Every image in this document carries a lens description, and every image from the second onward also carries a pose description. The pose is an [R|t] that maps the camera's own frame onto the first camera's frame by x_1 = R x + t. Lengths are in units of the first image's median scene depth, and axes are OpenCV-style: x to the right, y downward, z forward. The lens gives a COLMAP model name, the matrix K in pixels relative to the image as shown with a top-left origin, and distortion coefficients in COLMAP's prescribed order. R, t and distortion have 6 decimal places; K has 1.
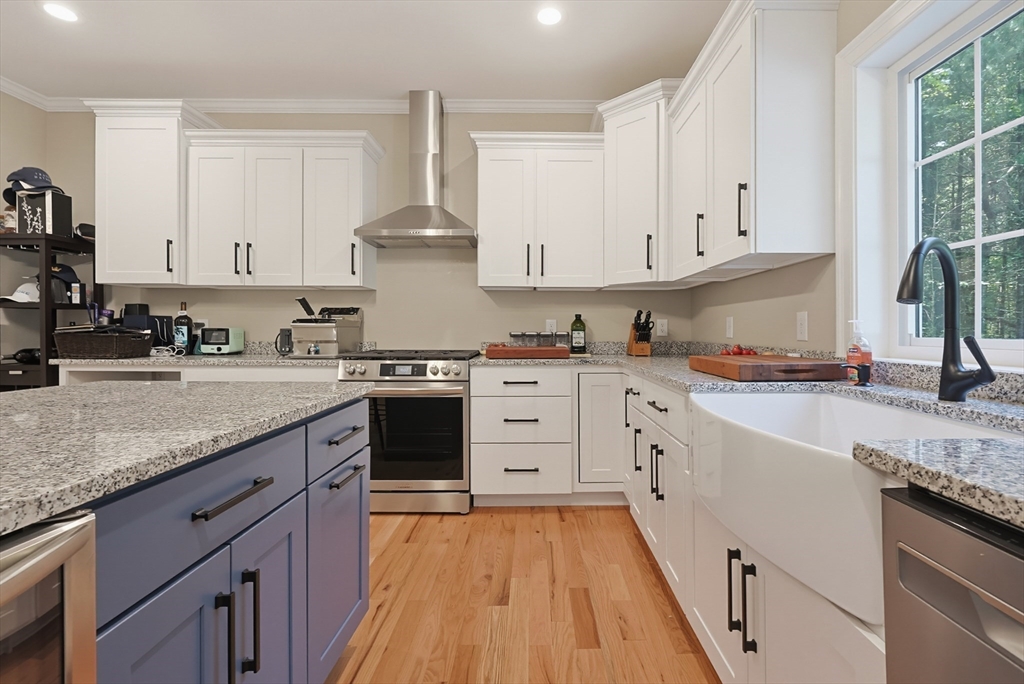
lens RADIAL K [[438.3, 0, 509.3], [0, 438.3, 325.4], [0, 0, 1]] dist [-0.013328, 0.001503]
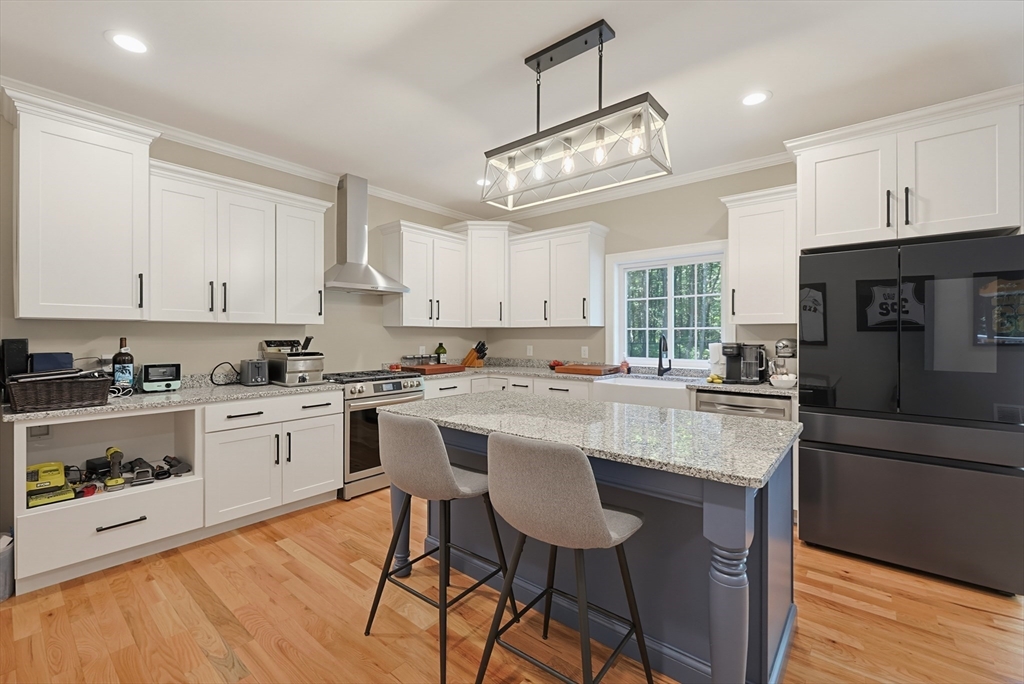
lens RADIAL K [[438.3, 0, 511.6], [0, 438.3, 339.4], [0, 0, 1]] dist [-0.013328, 0.001503]
pose [[0.671123, -0.009660, 0.741283, -0.888189], [-0.000266, 0.999912, 0.013271, -0.063336], [-0.741346, -0.009104, 0.671061, -0.224585]]
